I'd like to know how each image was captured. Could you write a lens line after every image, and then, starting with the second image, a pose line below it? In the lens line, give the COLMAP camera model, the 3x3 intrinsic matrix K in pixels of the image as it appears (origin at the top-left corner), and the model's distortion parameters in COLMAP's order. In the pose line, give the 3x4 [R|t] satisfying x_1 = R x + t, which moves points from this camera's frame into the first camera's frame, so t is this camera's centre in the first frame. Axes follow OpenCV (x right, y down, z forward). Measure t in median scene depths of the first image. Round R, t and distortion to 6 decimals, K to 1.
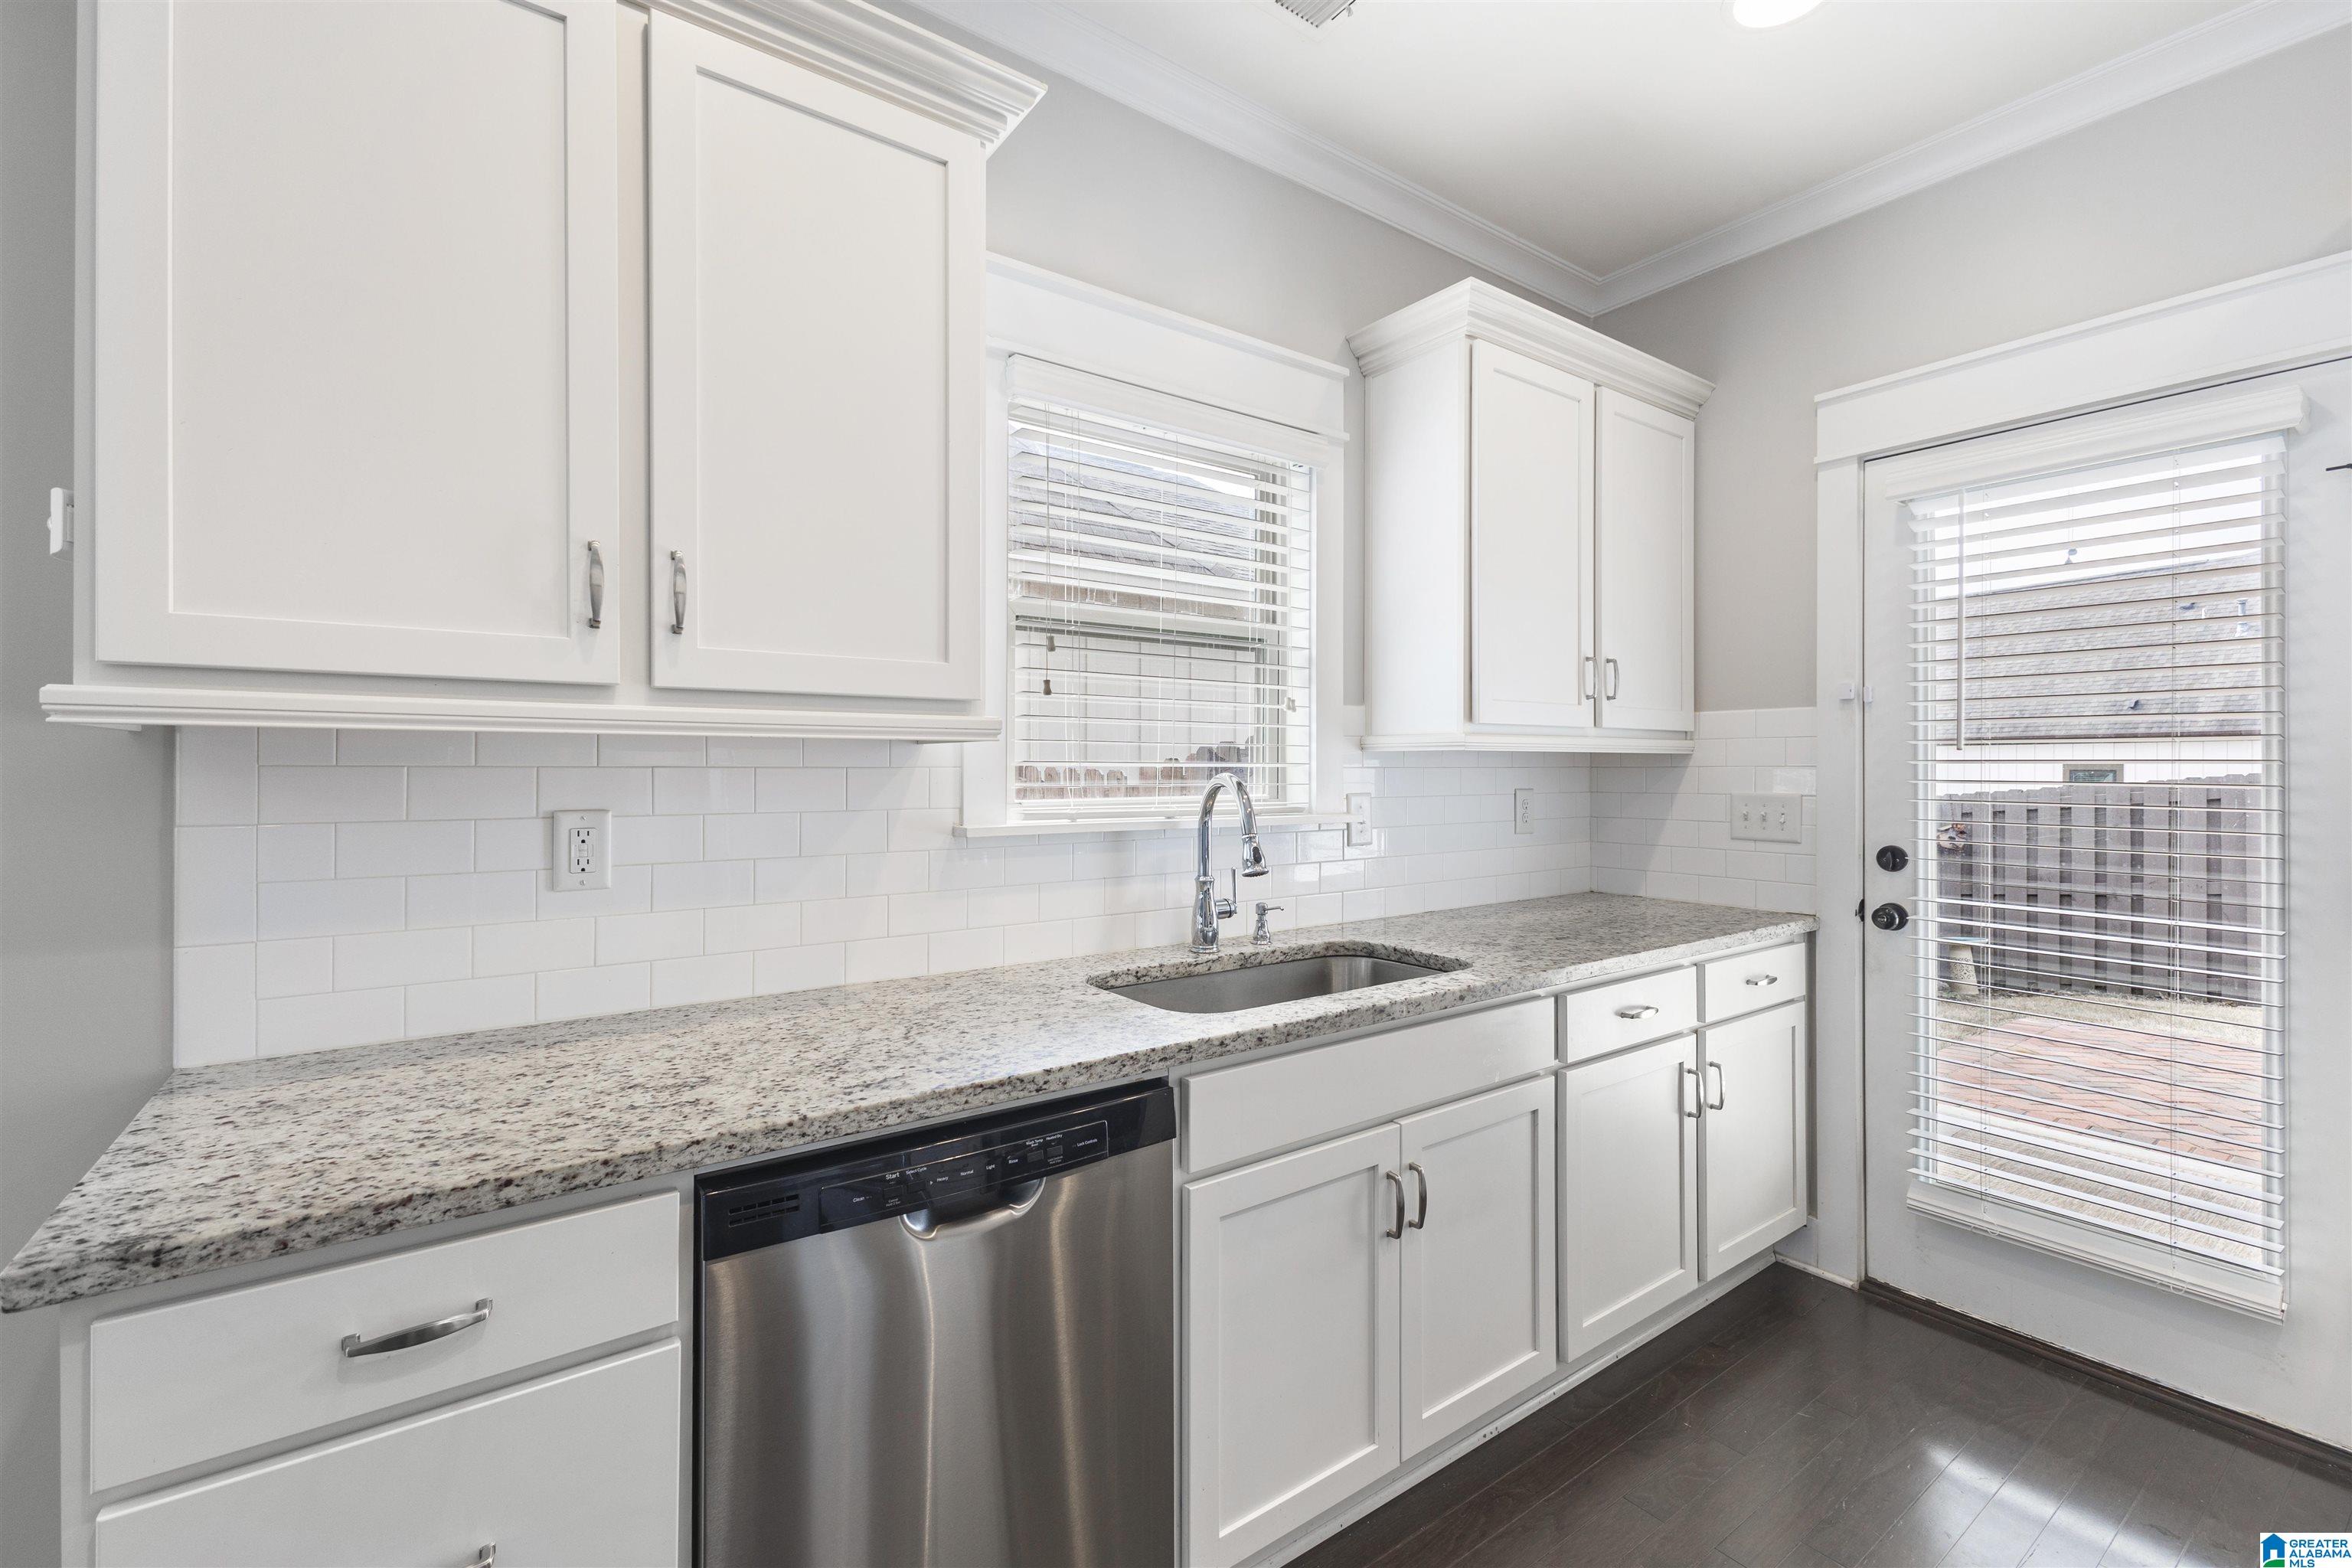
lens RADIAL K [[1008.6, 0, 1180.2], [0, 1008.6, 767.6], [0, 0, 1]] dist [0.007927, -0.001714]
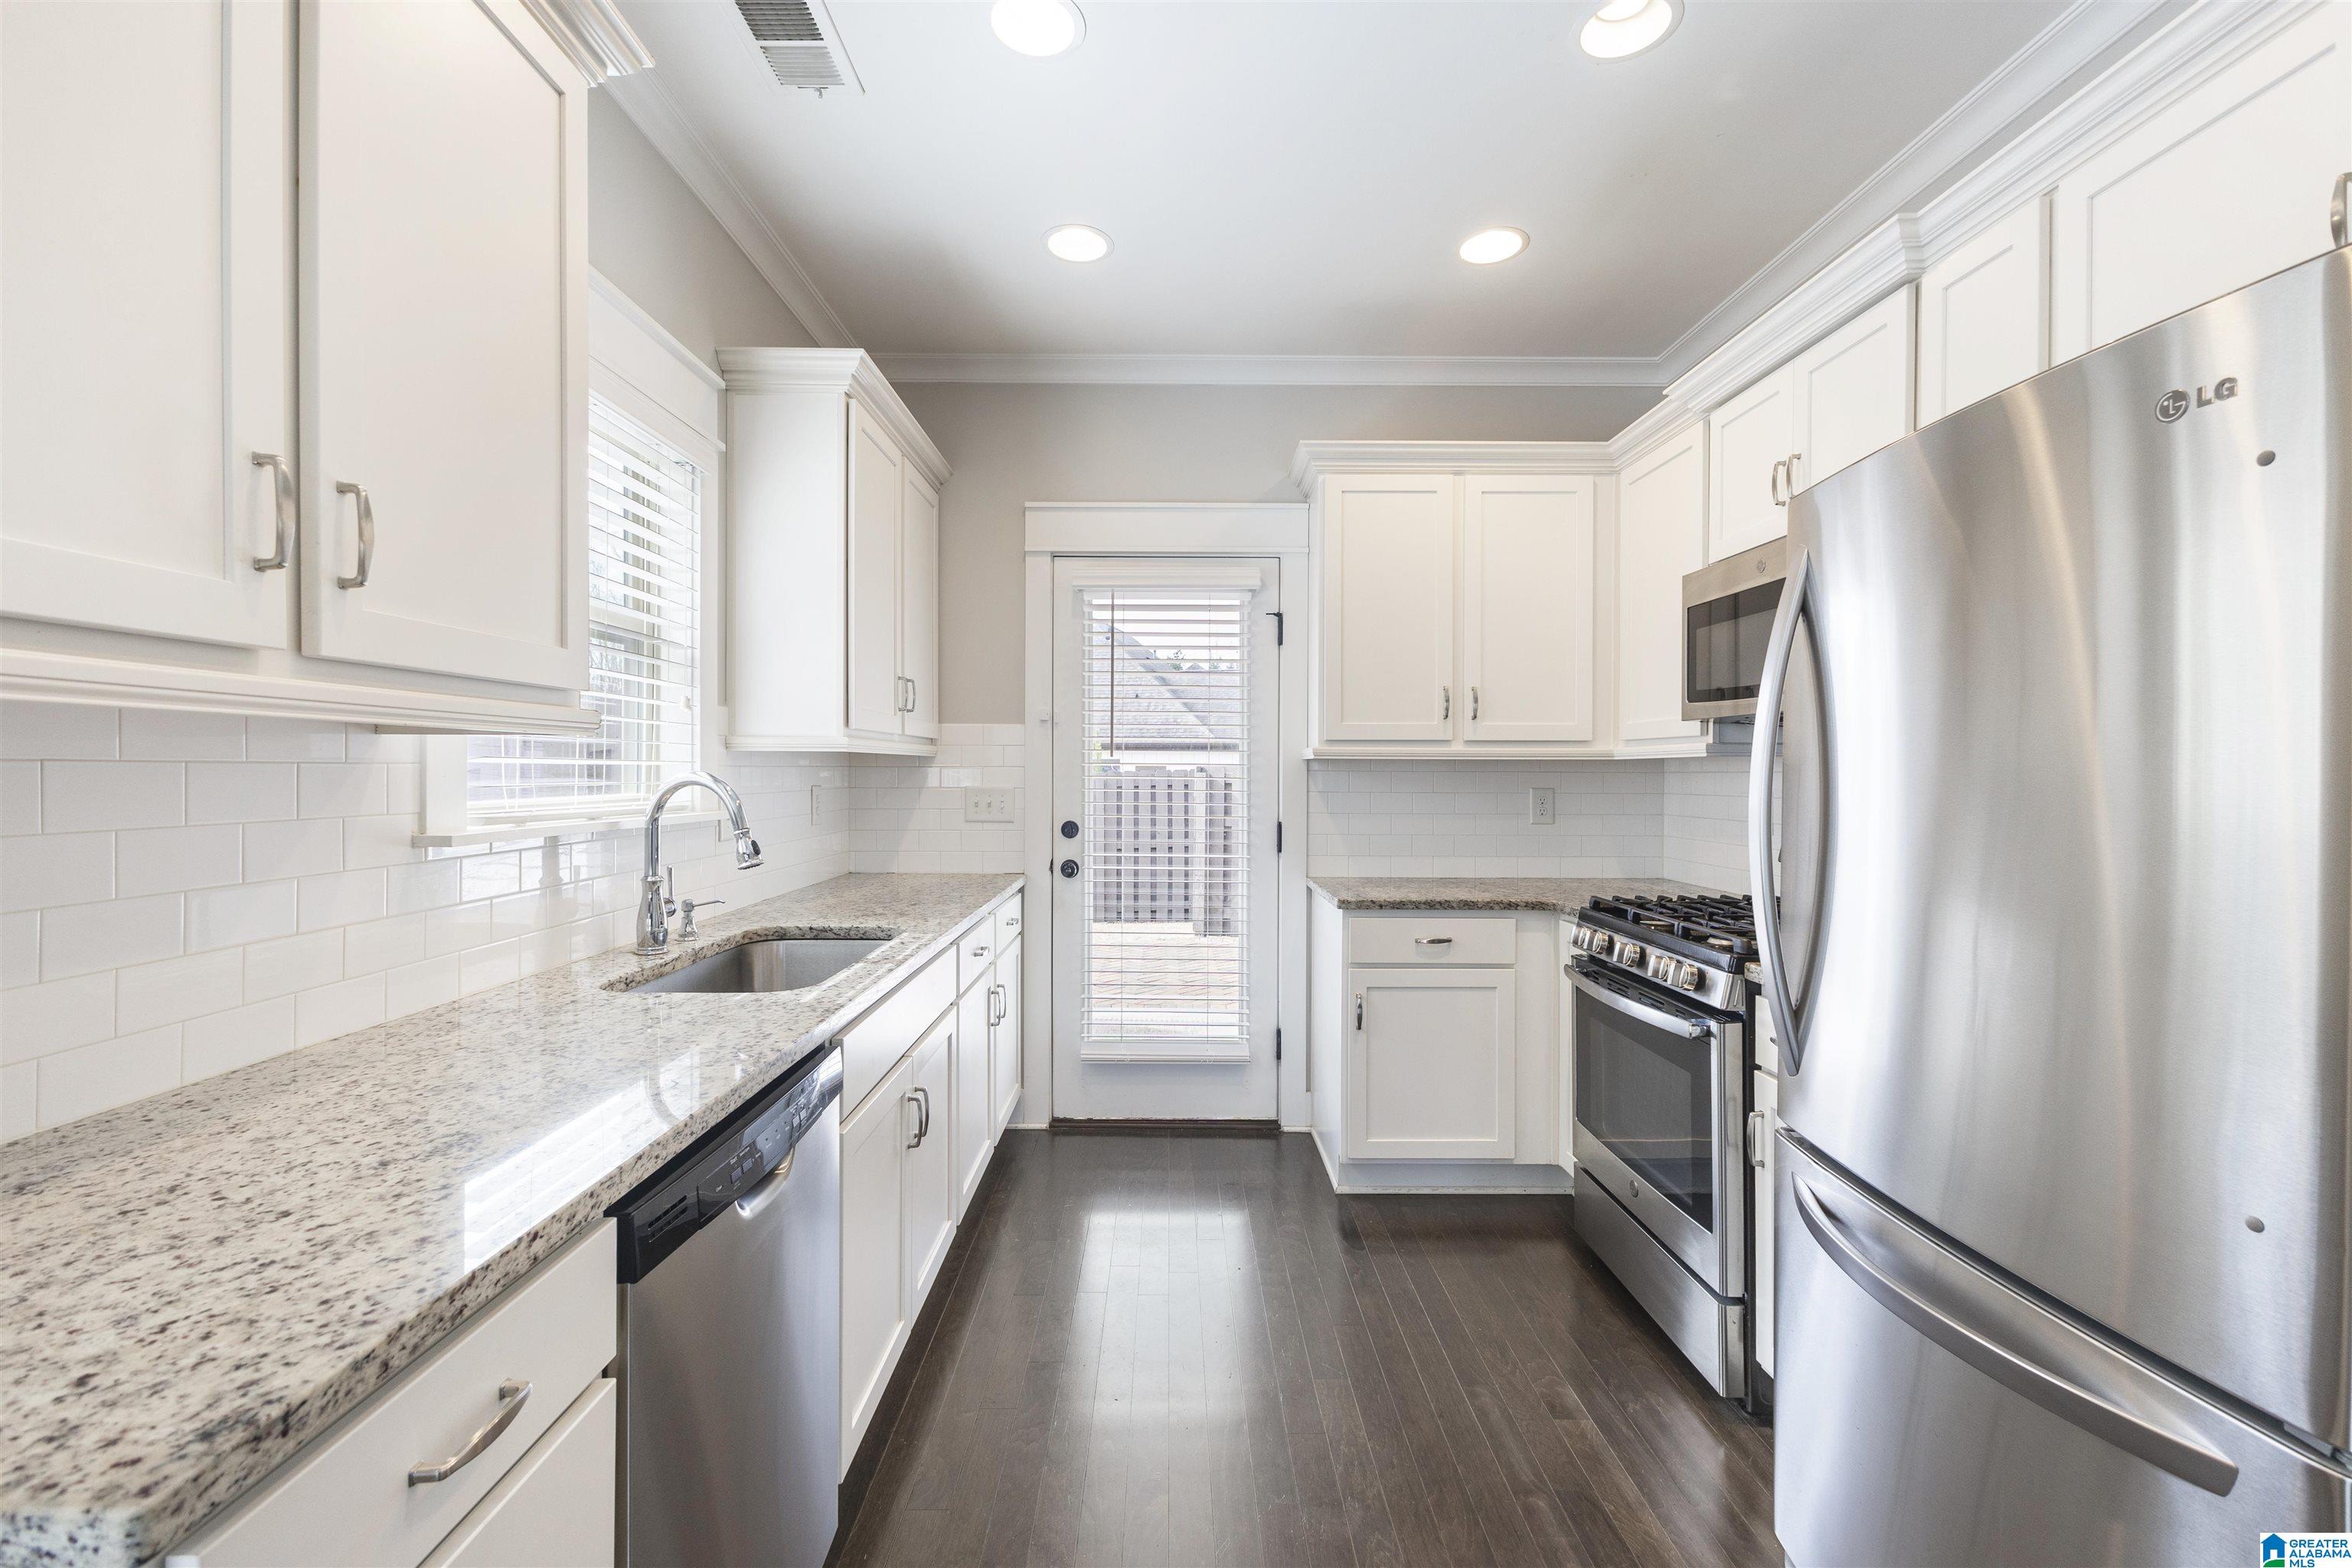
lens RADIAL K [[1008.6, 0, 1169.9], [0, 1008.6, 775.8], [0, 0, 1]] dist [0.007927, -0.001714]
pose [[0.587345, -0.002812, 0.809332, -0.494951], [-0.003957, 0.999972, 0.006346, 0.001838], [-0.809327, -0.006930, 0.587317, 0.020287]]
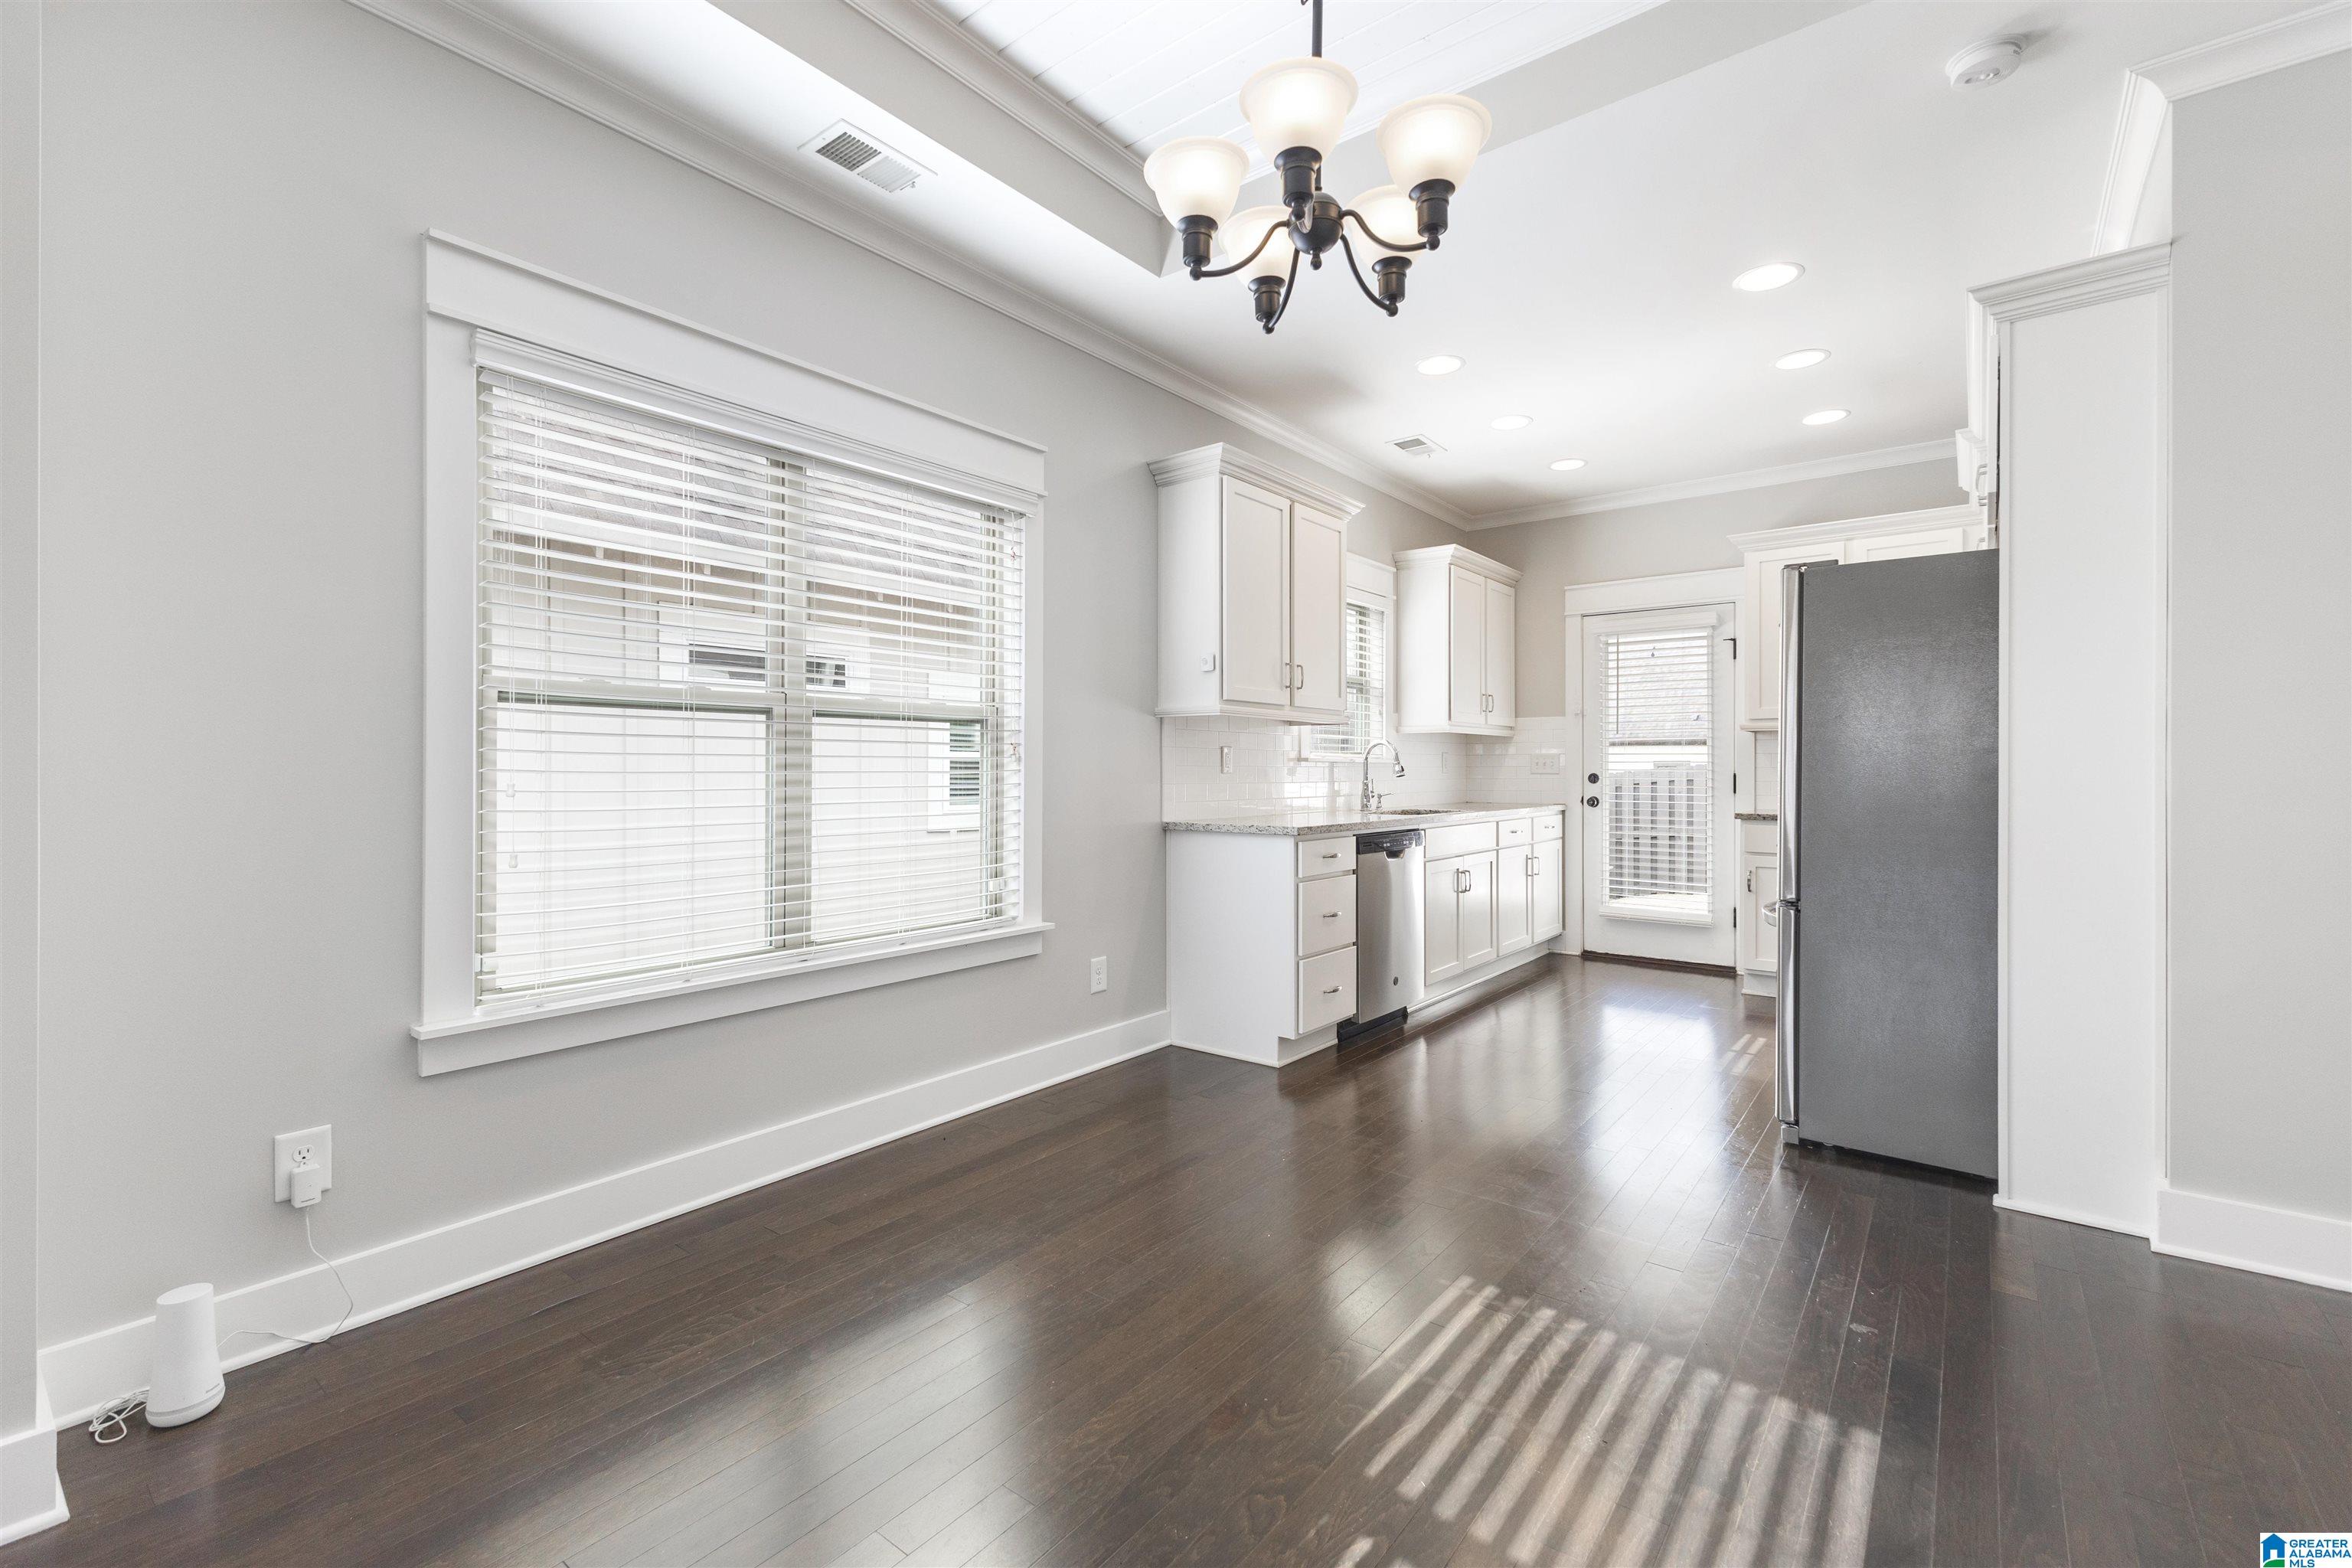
lens RADIAL K [[1008.6, 0, 1176.4], [0, 1008.6, 770.8], [0, 0, 1]] dist [0.007927, -0.001714]
pose [[0.962412, -0.001650, 0.271589, -1.163191], [0.001351, 0.999998, 0.001287, 0.082746], [-0.271590, -0.000872, 0.962413, -1.348379]]
